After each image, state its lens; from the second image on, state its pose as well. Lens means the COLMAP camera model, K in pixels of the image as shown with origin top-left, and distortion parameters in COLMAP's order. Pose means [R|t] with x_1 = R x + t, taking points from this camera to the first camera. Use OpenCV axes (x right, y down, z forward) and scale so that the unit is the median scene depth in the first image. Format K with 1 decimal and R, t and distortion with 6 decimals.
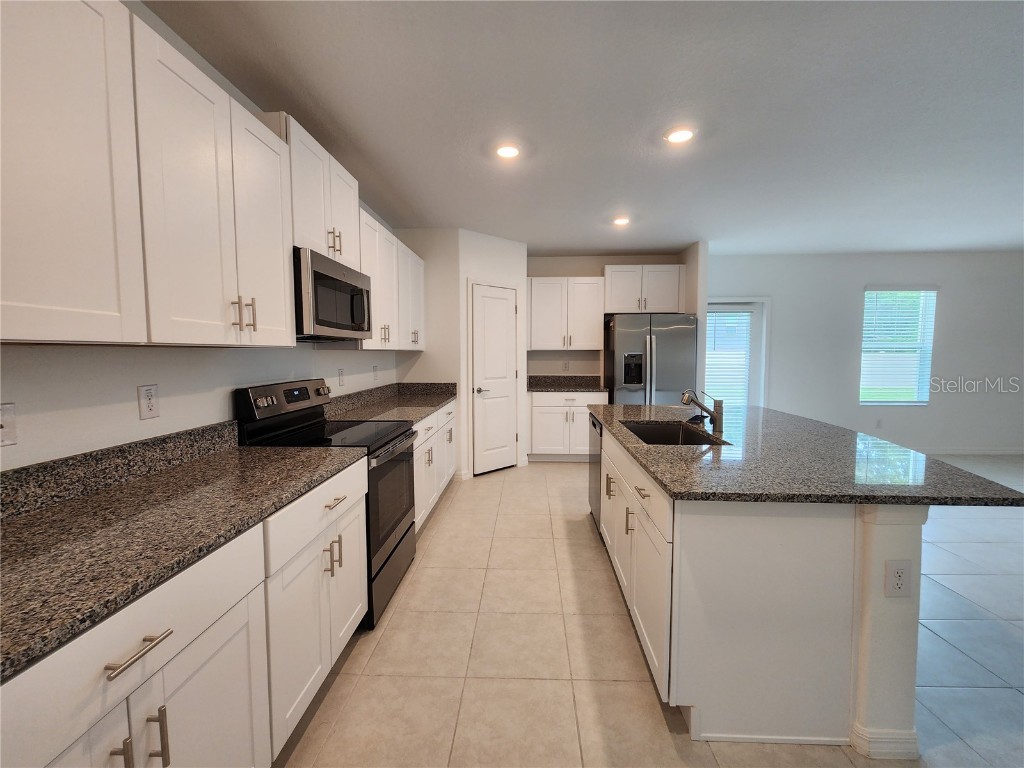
lens RADIAL K [[420.2, 0, 510.9], [0, 420.2, 374.2], [0, 0, 1]] dist [-0.001368, -0.000352]
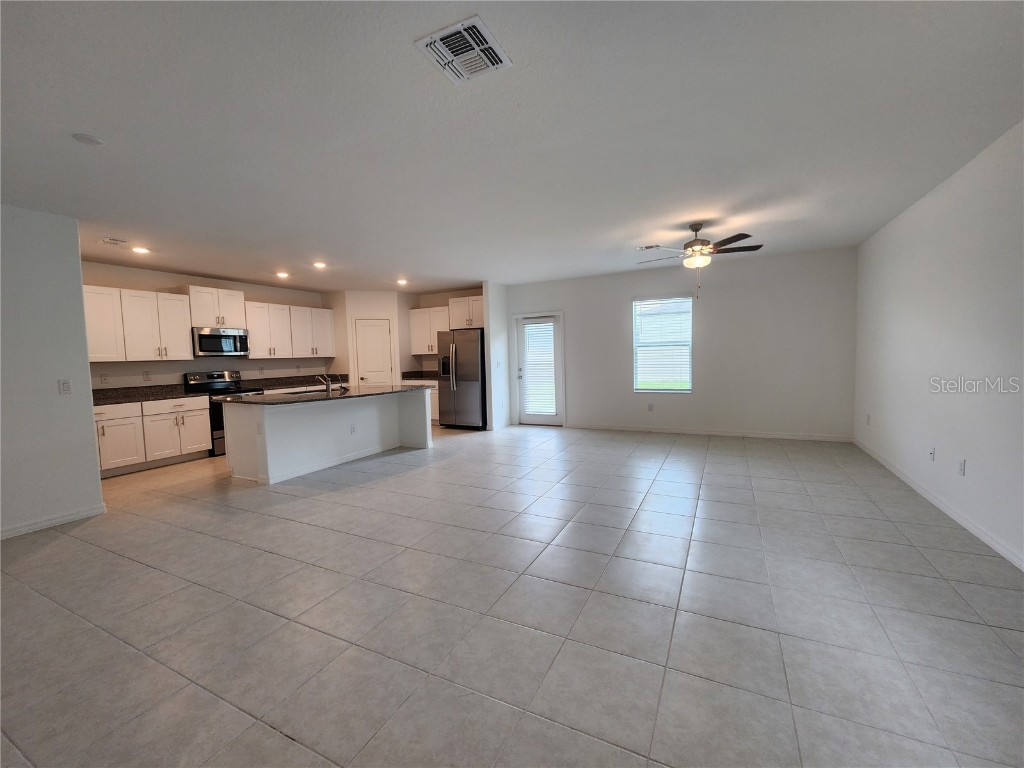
lens RADIAL K [[420.2, 0, 515.6], [0, 420.2, 381.4], [0, 0, 1]] dist [-0.001368, -0.000352]
pose [[0.912129, 0.002810, -0.409893, 1.149392], [0.005028, 0.999825, 0.018044, 0.019954], [0.409872, -0.018520, 0.911955, -0.333820]]
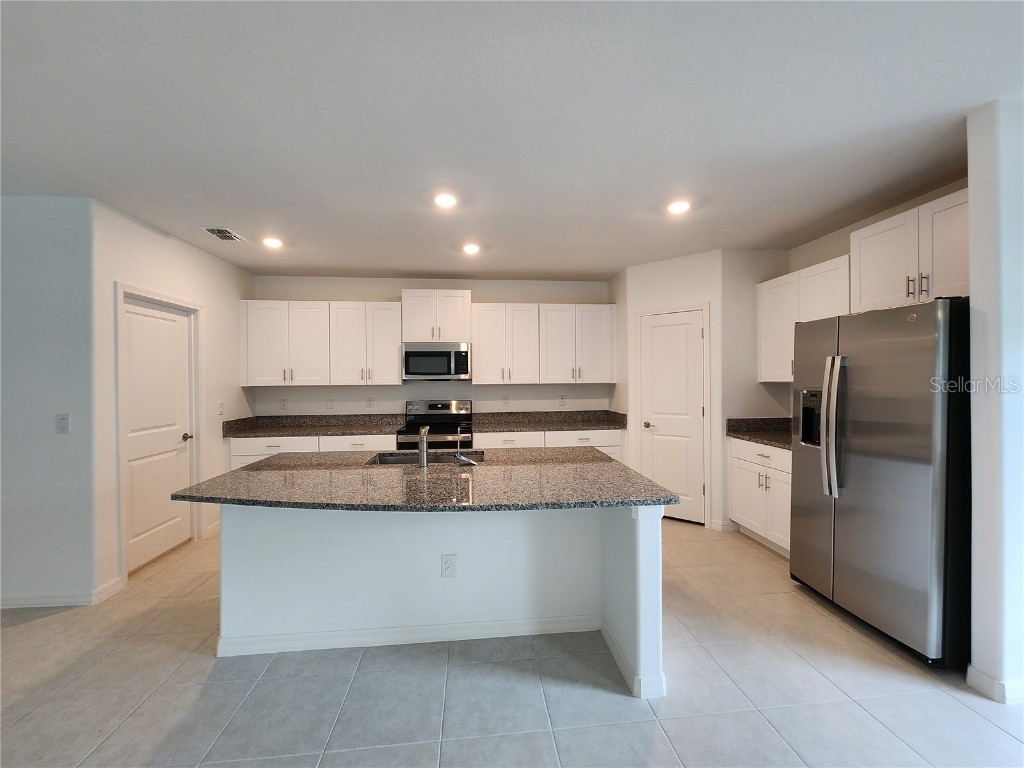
lens RADIAL K [[420.2, 0, 512.5], [0, 420.2, 381.6], [0, 0, 1]] dist [-0.001368, -0.000352]
pose [[0.140978, 0.004193, -0.990004, 0.763381], [-0.042420, 0.999098, -0.001810, -0.041324], [0.989104, 0.042251, 0.141029, 0.508800]]
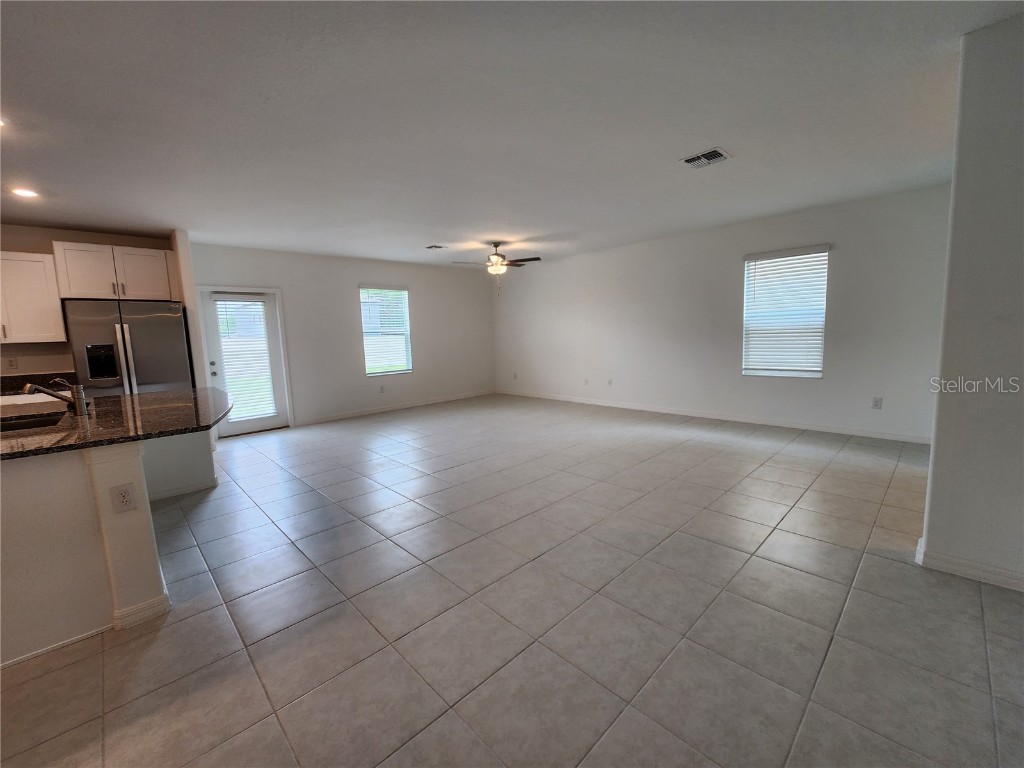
lens RADIAL K [[420.2, 0, 516.5], [0, 420.2, 380.3], [0, 0, 1]] dist [-0.001368, -0.000352]
pose [[0.690805, -0.102728, 0.715706, 0.249281], [0.070520, 0.994709, 0.074708, 0.023160], [-0.719594, -0.001137, 0.694395, -0.267500]]
